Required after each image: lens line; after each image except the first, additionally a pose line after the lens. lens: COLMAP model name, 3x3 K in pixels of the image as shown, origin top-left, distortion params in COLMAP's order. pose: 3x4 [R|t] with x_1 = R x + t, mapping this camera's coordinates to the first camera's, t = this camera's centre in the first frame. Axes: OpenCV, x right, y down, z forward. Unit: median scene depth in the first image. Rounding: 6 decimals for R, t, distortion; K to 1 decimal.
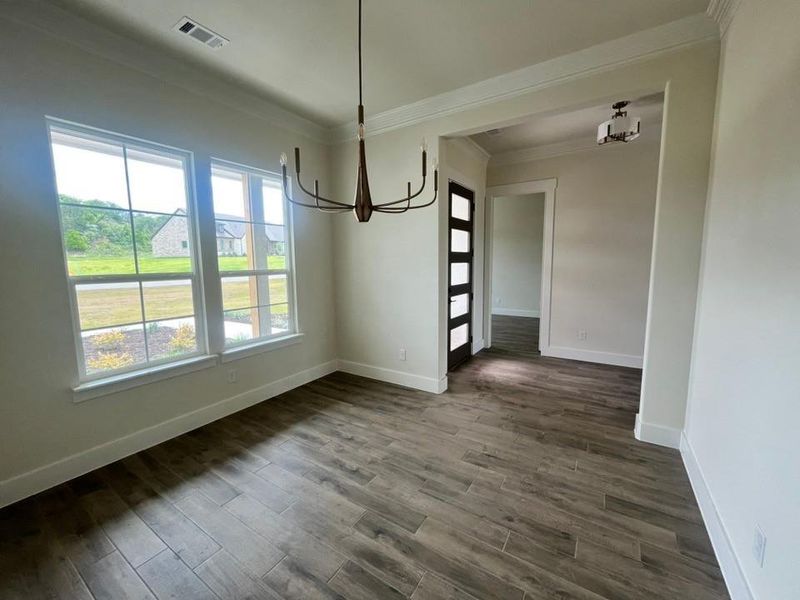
lens RADIAL K [[327.3, 0, 400.0], [0, 327.3, 300.0], [0, 0, 1]] dist [-0.010514, -0.000134]
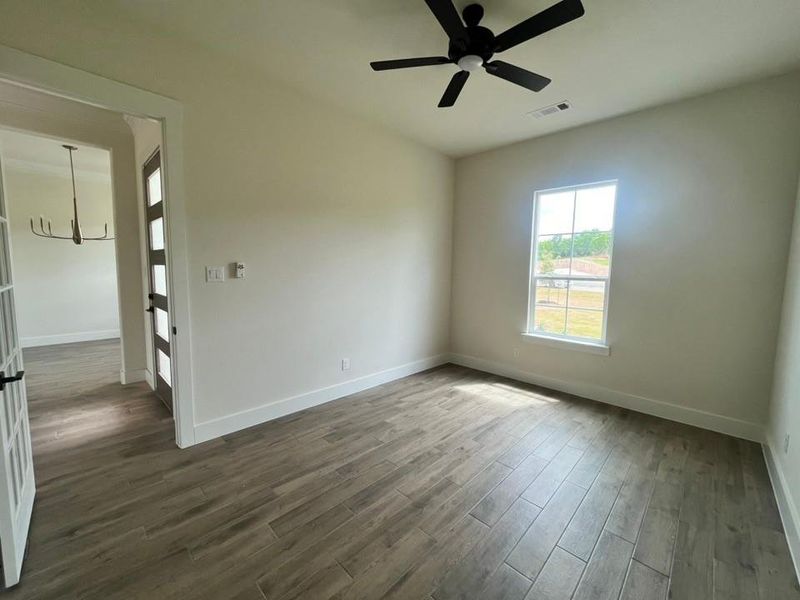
lens RADIAL K [[327.3, 0, 400.0], [0, 327.3, 300.0], [0, 0, 1]] dist [-0.010514, -0.000134]
pose [[-0.190167, 0.097927, -0.976856, 1.493184], [-0.130866, 0.983605, 0.124080, -0.361934], [0.972990, 0.151433, -0.174234, 3.129459]]
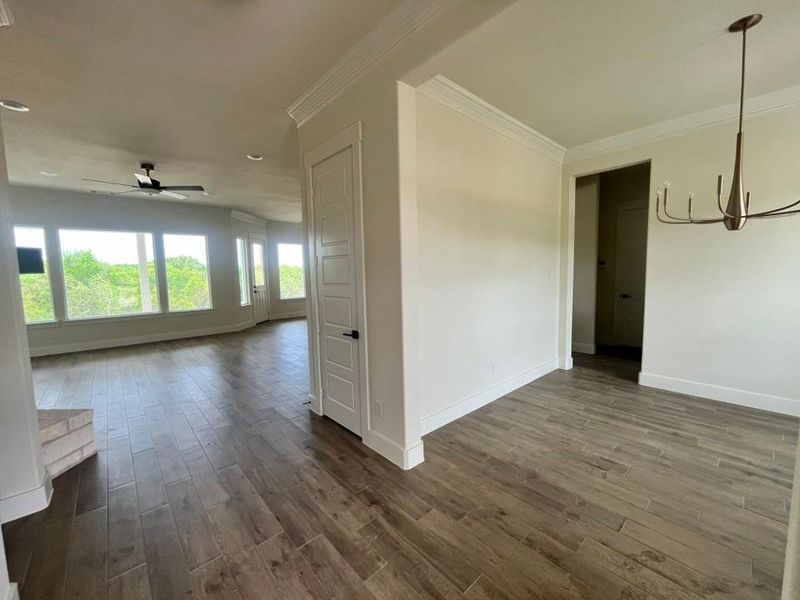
lens RADIAL K [[327.3, 0, 400.0], [0, 327.3, 300.0], [0, 0, 1]] dist [-0.010514, -0.000134]
pose [[-0.964228, 0.009653, 0.264898, 0.598982], [0.062650, 0.979323, 0.192356, -0.237502], [-0.257564, 0.202071, -0.944896, 2.018626]]
